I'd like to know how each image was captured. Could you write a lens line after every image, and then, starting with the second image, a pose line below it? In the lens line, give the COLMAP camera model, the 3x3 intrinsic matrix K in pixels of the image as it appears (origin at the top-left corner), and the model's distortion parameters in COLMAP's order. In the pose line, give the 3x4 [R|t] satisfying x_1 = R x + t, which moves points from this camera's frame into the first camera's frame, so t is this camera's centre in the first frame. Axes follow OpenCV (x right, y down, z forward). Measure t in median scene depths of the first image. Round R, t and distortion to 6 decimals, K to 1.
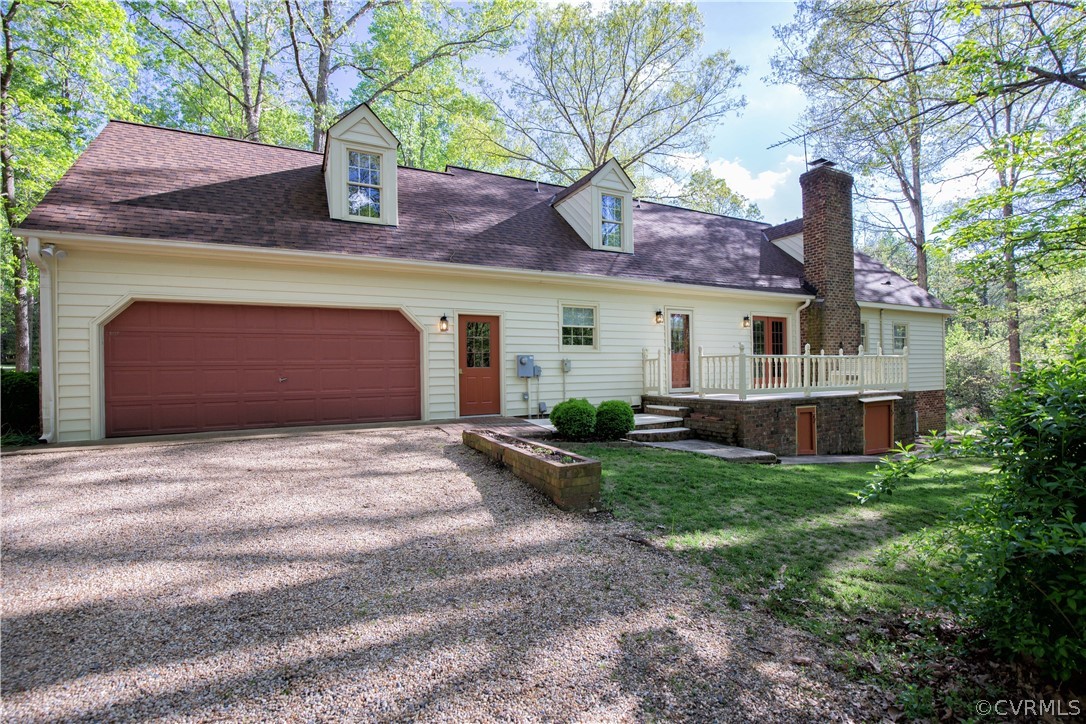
lens RADIAL K [[493.2, 0, 542.9], [0, 493.2, 370.2], [0, 0, 1]] dist [-0.025827, 0.001358]
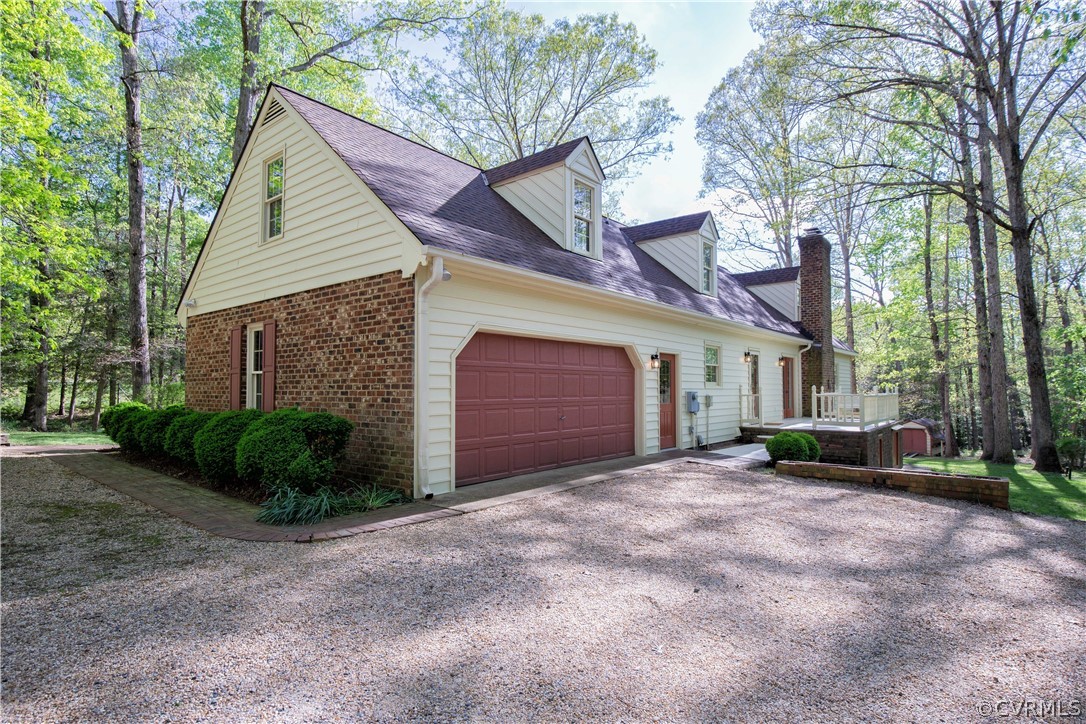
lens RADIAL K [[564.6, 0, 543.2], [0, 564.6, 362.5], [0, 0, 1]] dist [-0.012020, -0.000542]
pose [[0.916037, 0.033900, 0.399660, -0.839243], [-0.013971, 0.998514, -0.052675, -0.024548], [-0.400852, 0.042669, 0.915149, 0.007063]]
